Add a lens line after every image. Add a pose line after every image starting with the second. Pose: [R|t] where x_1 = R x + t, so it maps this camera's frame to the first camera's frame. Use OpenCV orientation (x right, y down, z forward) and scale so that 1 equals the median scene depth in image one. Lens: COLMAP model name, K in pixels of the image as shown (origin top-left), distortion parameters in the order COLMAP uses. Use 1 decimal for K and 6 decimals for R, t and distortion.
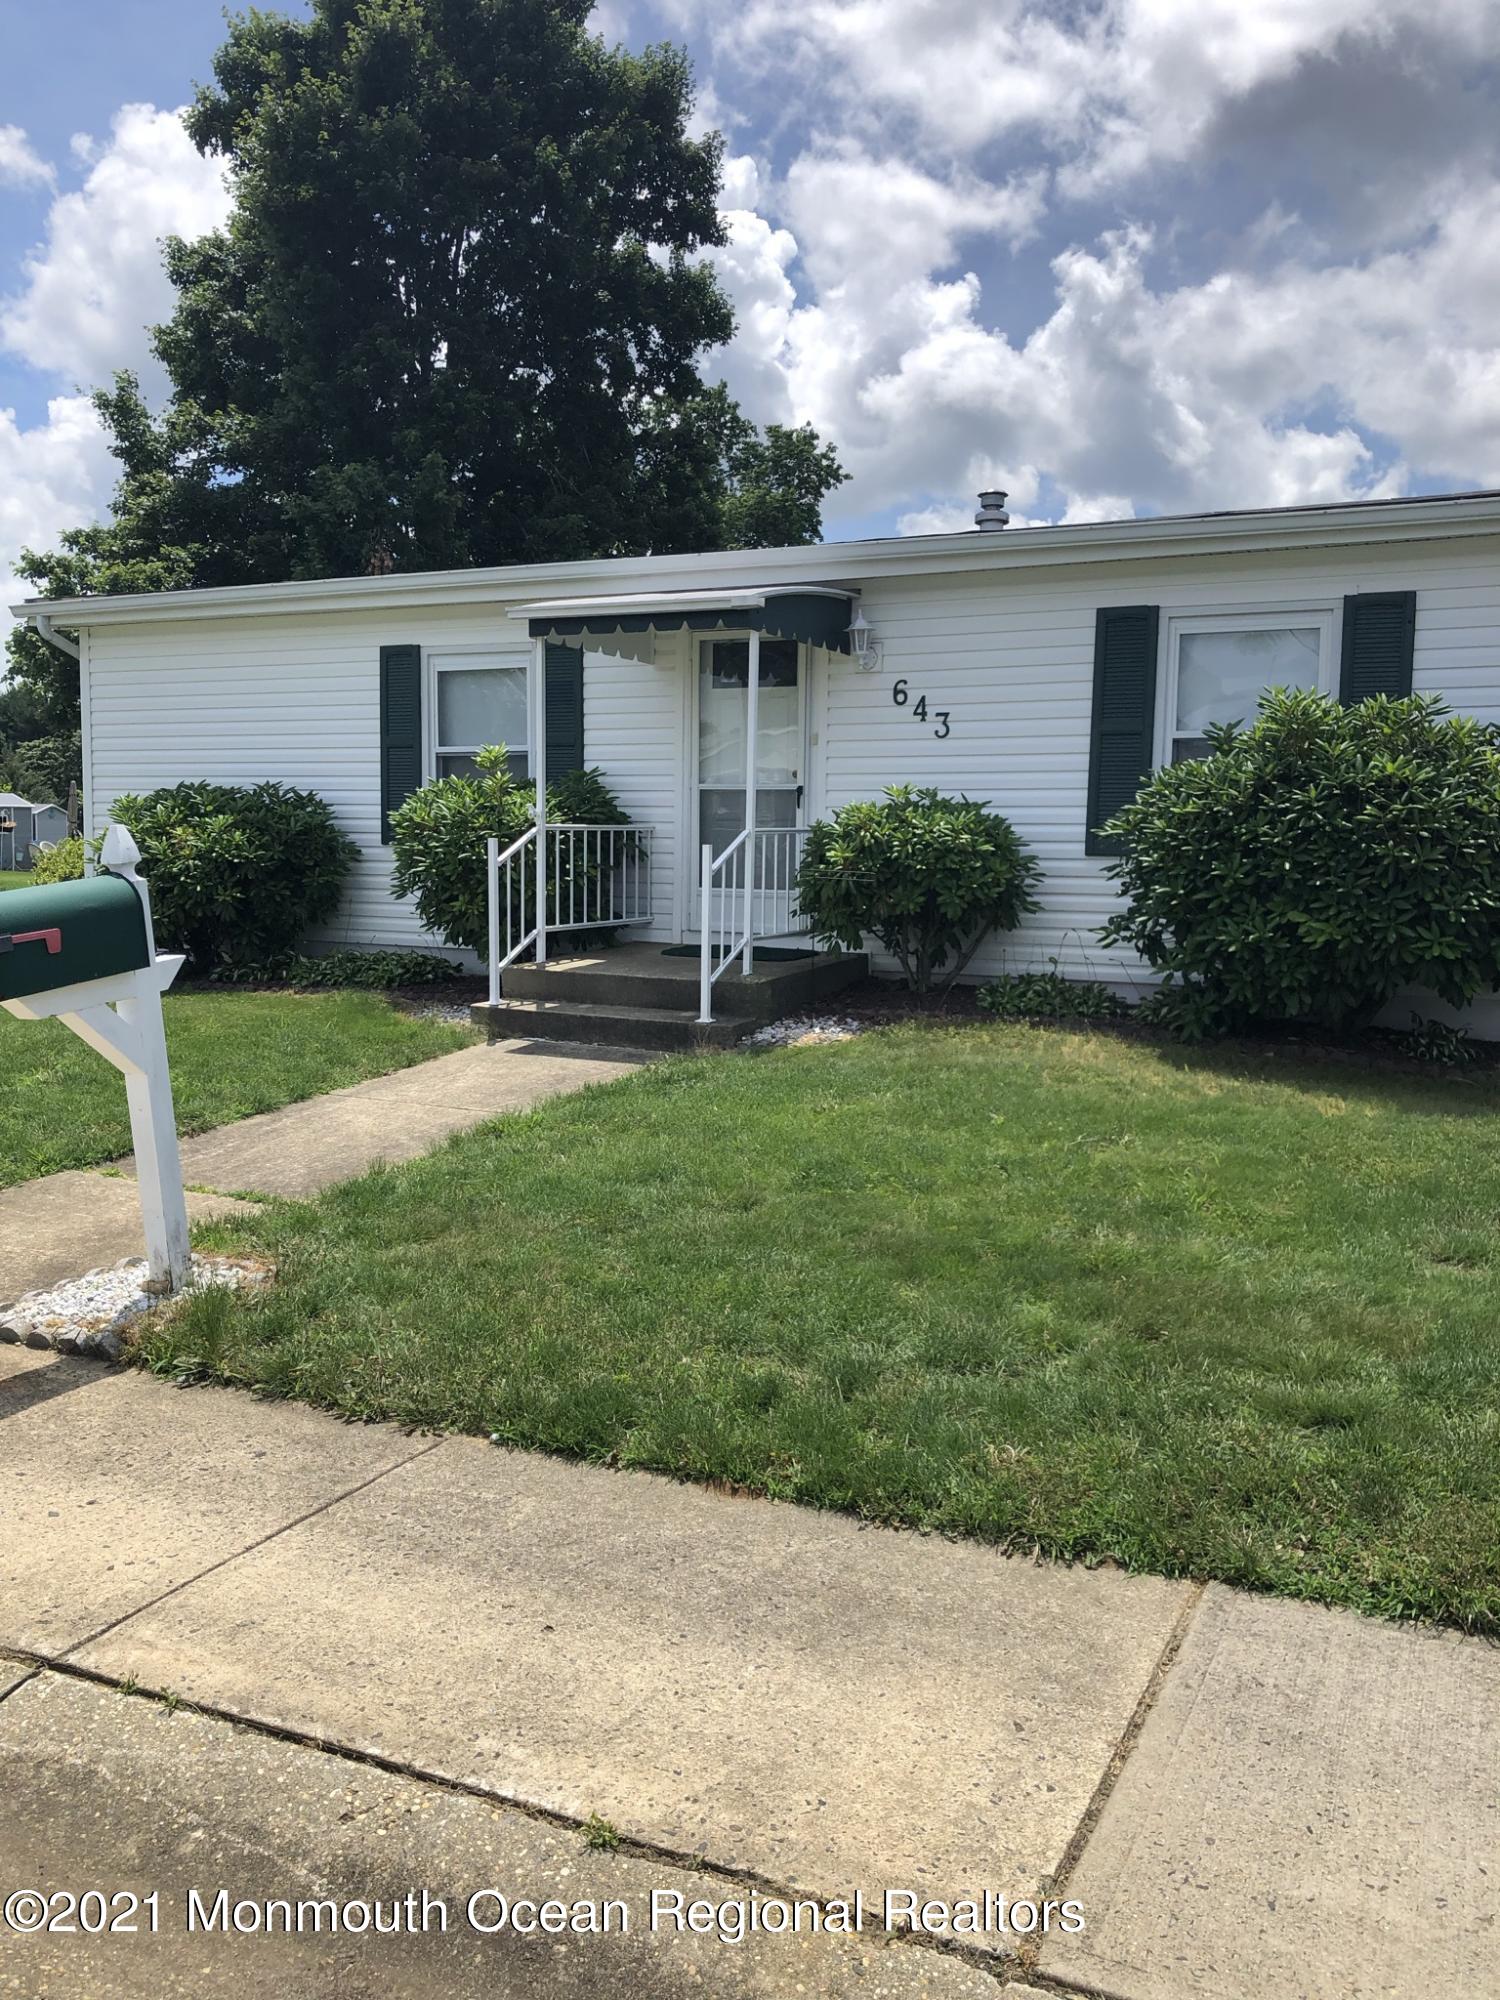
lens RADIAL K [[1687.8, 0, 748.6], [0, 1687.8, 1025.5], [0, 0, 1]] dist [0.063544, -0.099158]
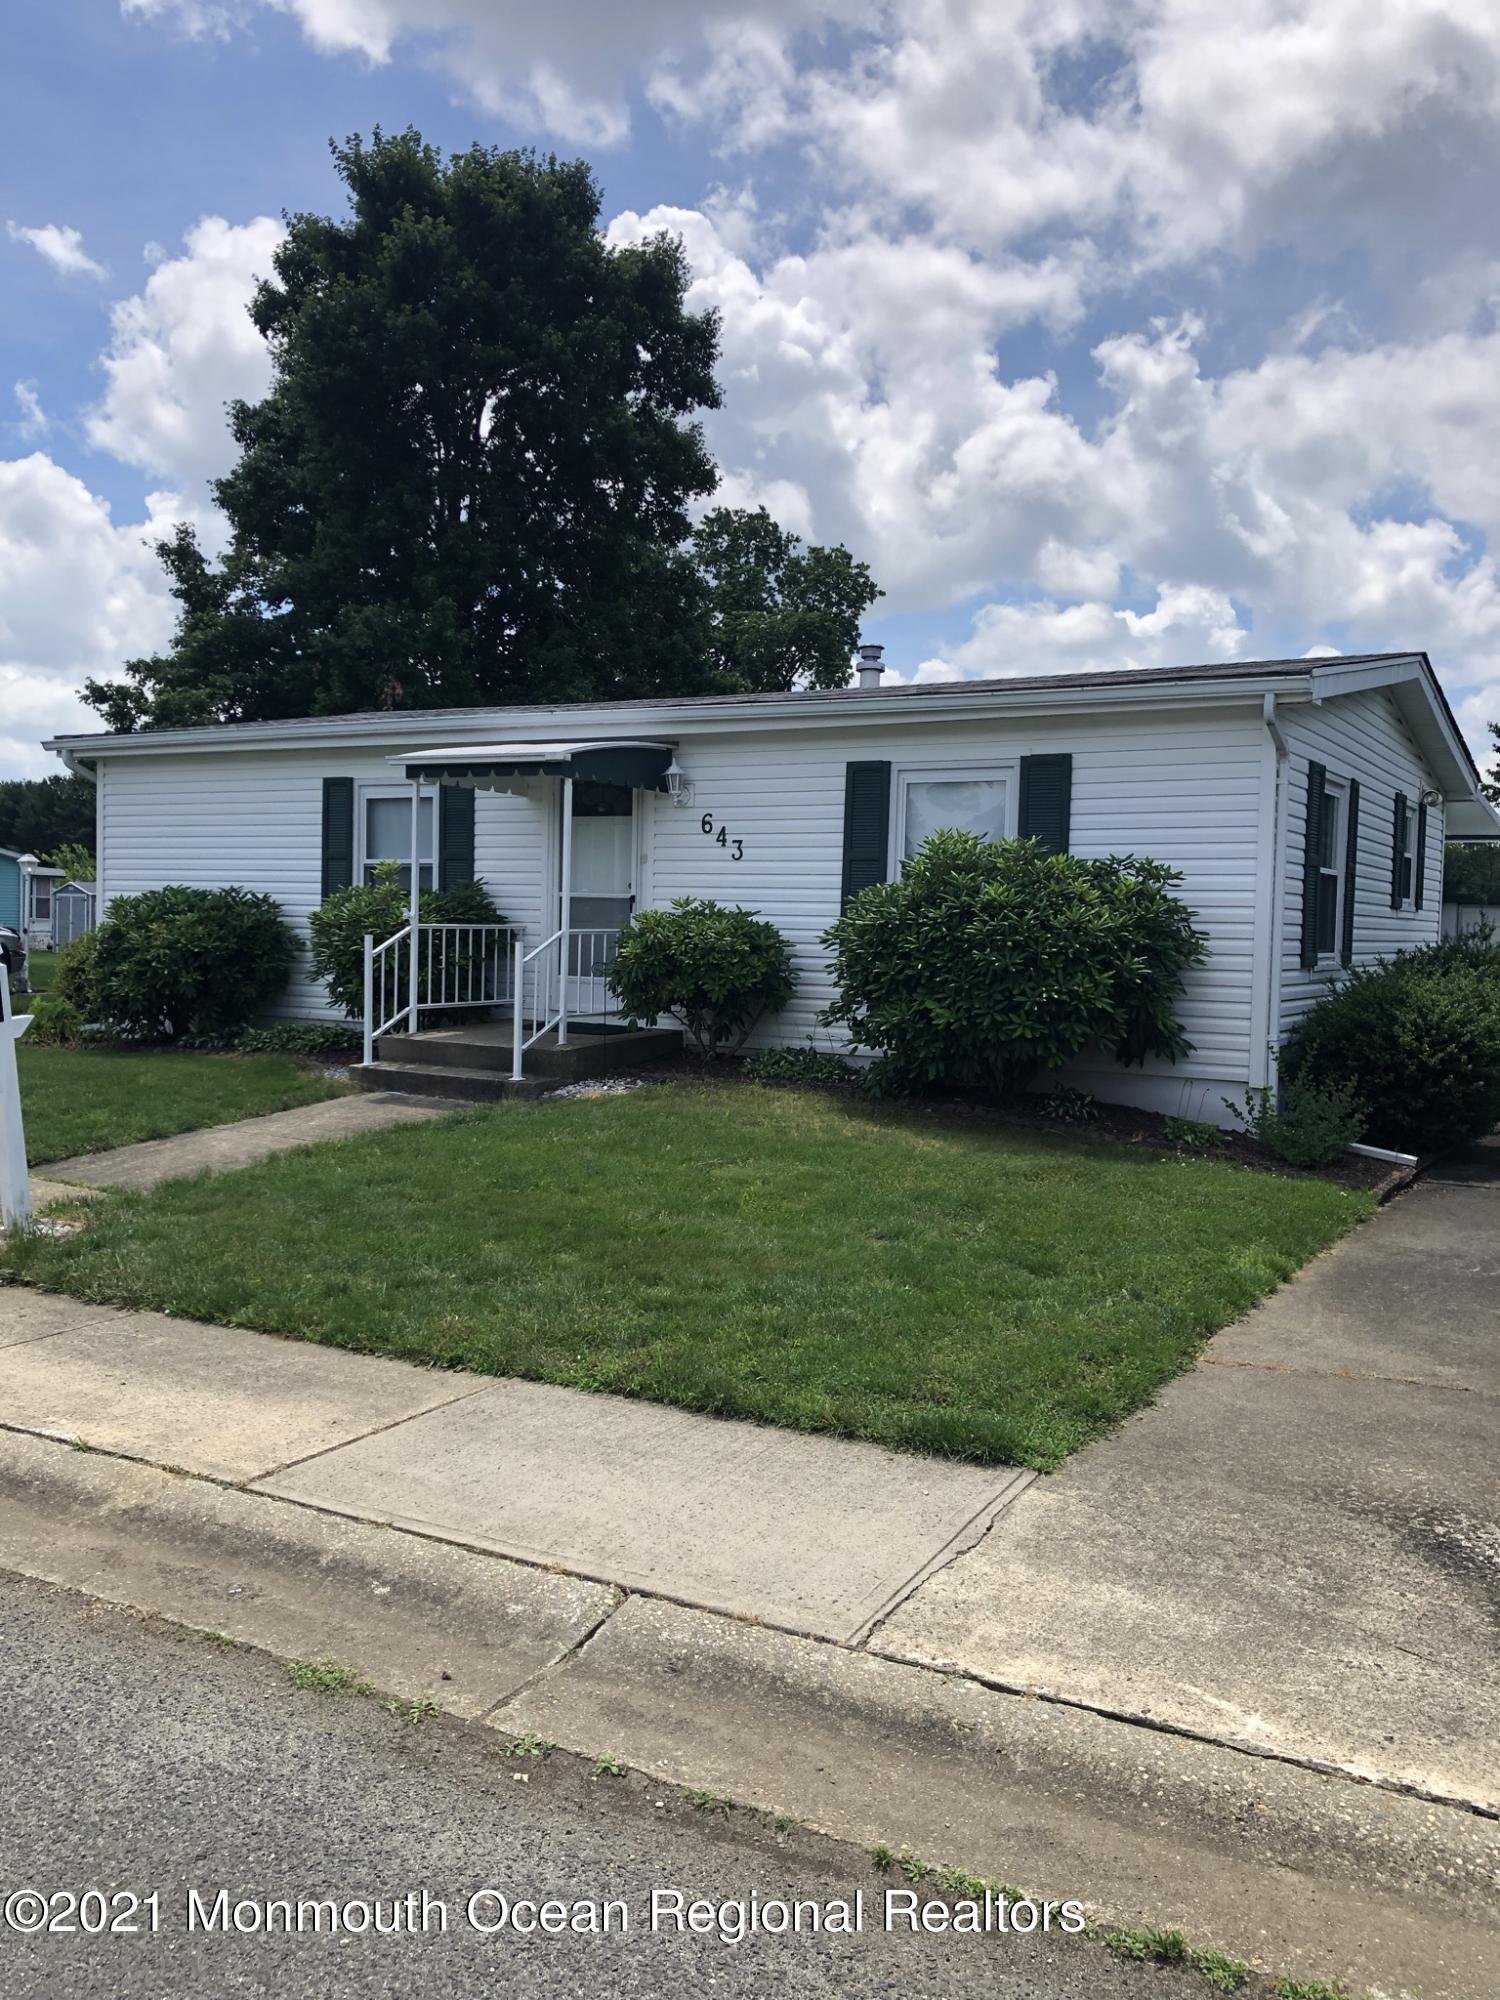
lens RADIAL K [[1687.8, 0, 748.6], [0, 1687.8, 1025.5], [0, 0, 1]] dist [0.063544, -0.099158]
pose [[0.998024, 0.014774, -0.061075, 0.206552], [-0.017882, 0.998555, -0.050670, 0.016714], [0.060238, 0.051662, 0.996846, -0.249216]]
